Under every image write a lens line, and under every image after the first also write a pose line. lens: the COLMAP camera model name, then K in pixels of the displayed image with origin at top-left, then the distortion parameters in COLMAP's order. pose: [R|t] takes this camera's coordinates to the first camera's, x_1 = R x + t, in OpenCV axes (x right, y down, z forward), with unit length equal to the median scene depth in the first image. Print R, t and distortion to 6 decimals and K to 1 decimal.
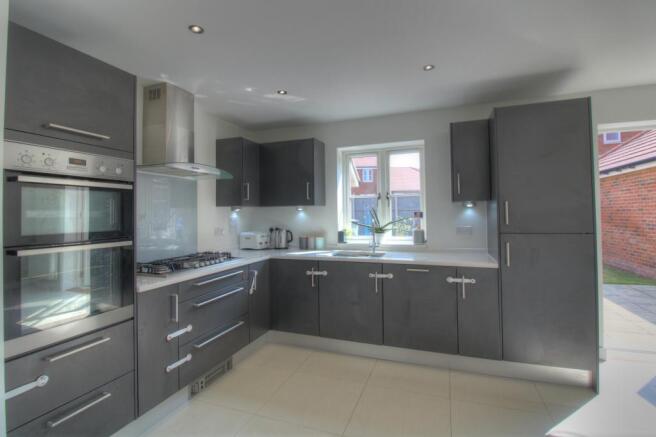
lens RADIAL K [[314.0, 0, 328.3], [0, 314.0, 208.5], [0, 0, 1]] dist [-0.000988, -0.009405]
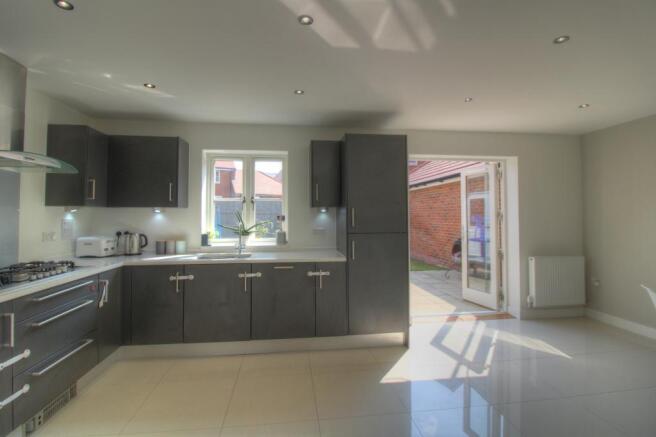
lens RADIAL K [[314.0, 0, 328.3], [0, 314.0, 208.5], [0, 0, 1]] dist [-0.000988, -0.009405]
pose [[0.885434, 0.022641, 0.464213, -0.088421], [-0.017814, 0.999732, -0.014780, -0.000624], [-0.464423, 0.004817, 0.885600, -0.062497]]
